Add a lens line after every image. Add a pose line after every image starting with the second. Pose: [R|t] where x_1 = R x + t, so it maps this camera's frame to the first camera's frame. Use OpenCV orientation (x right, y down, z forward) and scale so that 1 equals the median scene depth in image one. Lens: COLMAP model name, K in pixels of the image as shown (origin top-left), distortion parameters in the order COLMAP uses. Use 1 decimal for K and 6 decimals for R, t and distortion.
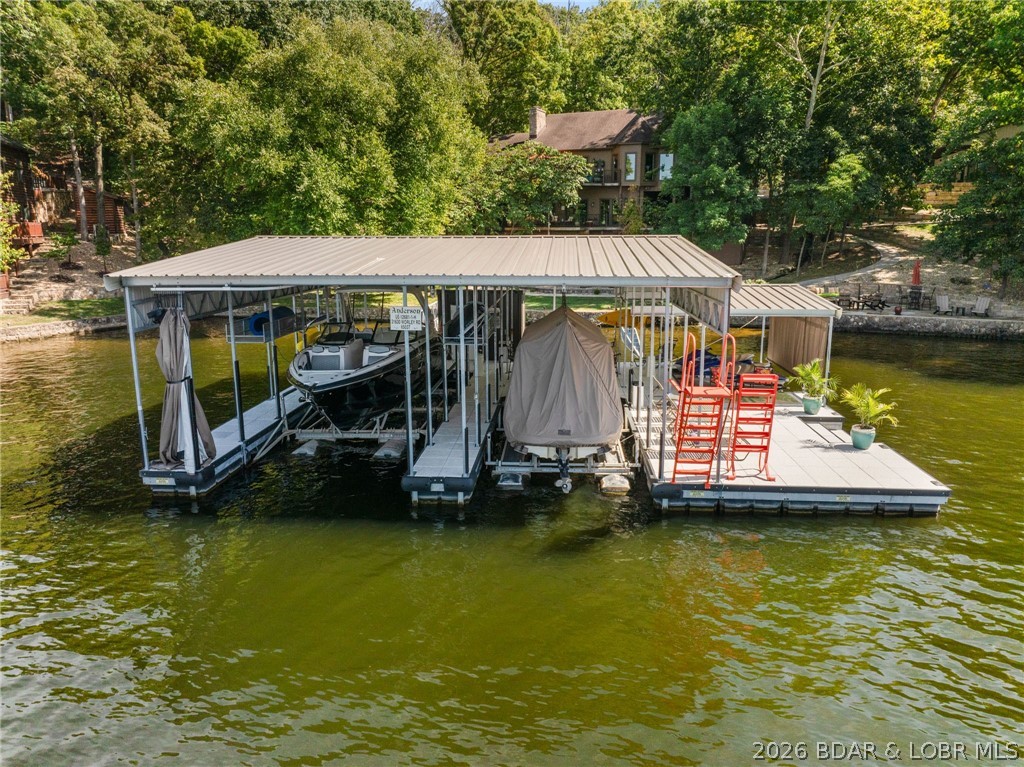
lens RADIAL K [[729.5, 0, 512.0], [0, 729.5, 383.5], [0, 0, 1]] dist [-0.034444, 0.002302]
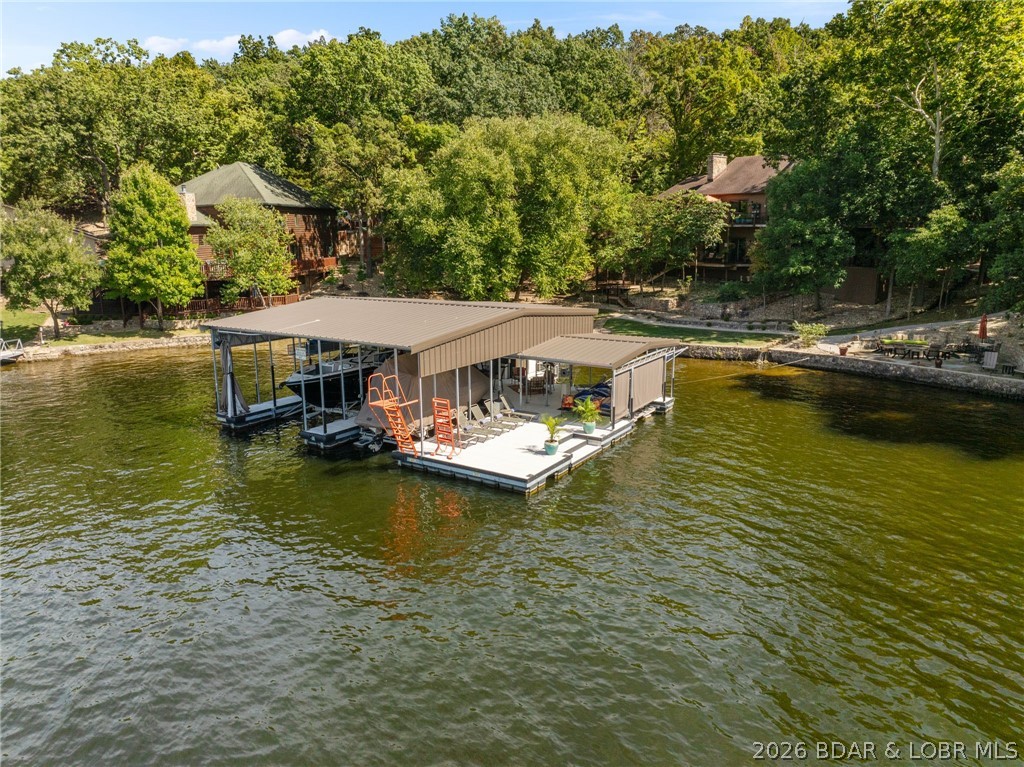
lens RADIAL K [[718.6, 0, 512.0], [0, 718.6, 383.5], [0, 0, 1]] dist [-0.038325, 0.001124]
pose [[0.879171, 0.096072, -0.466720, 0.484308], [-0.094797, 0.995150, 0.026275, -0.041861], [0.466981, 0.021144, 0.884015, -0.183677]]
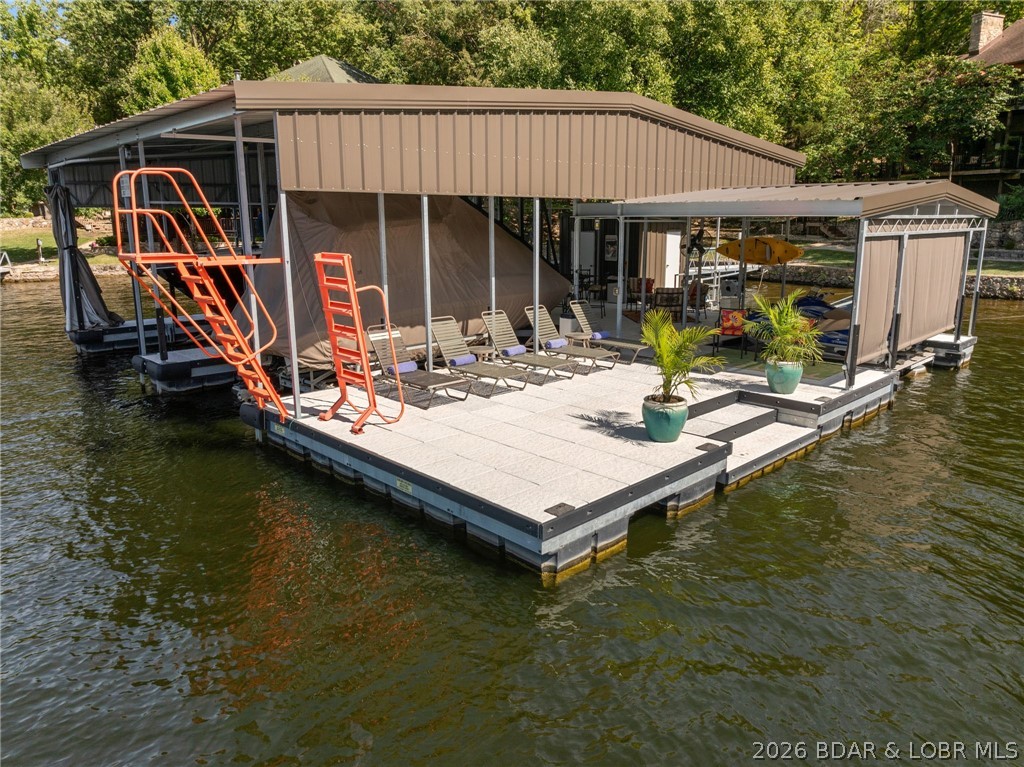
lens RADIAL K [[718.6, 0, 512.0], [0, 718.6, 383.5], [0, 0, 1]] dist [-0.038325, 0.001124]
pose [[0.742403, 0.146752, -0.653683, 0.314352], [-0.130548, 0.988699, 0.073697, 0.011603], [0.657111, 0.030625, 0.753171, 0.235990]]
